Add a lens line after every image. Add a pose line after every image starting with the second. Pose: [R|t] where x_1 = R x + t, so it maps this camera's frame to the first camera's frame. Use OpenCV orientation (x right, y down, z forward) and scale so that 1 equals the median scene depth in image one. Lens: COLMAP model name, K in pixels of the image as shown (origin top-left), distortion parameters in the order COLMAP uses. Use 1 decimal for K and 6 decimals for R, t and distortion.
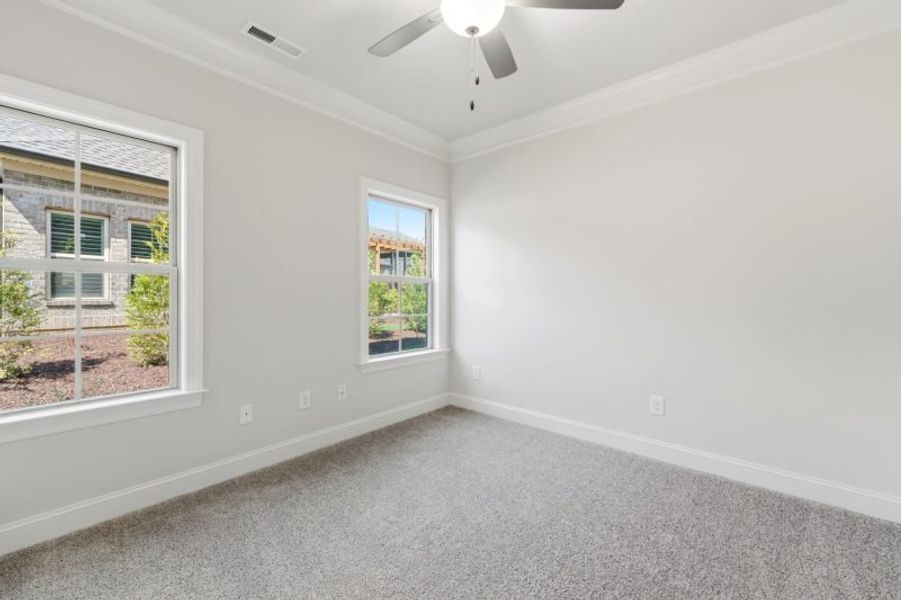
lens RADIAL K [[372.3, 0, 446.7], [0, 372.3, 296.0], [0, 0, 1]] dist [-0.000605, 0.000023]
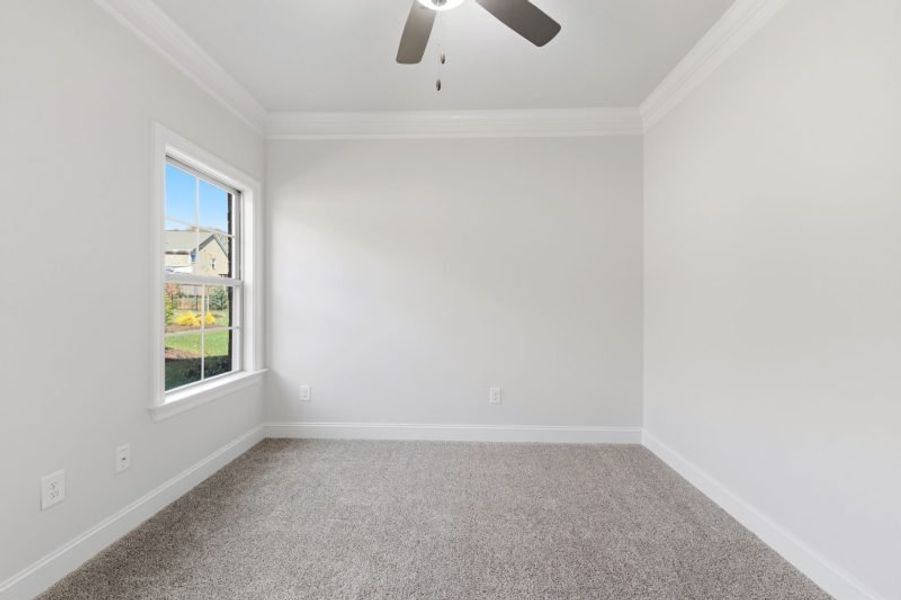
lens RADIAL K [[367.7, 0, 453.2], [0, 367.7, 299.2], [0, 0, 1]] dist [0.001136, 0.000218]
pose [[0.772000, 0.002817, 0.635616, -0.221147], [0.002961, 0.999963, -0.008027, -0.000088], [-0.635616, 0.008079, 0.771963, 0.151051]]
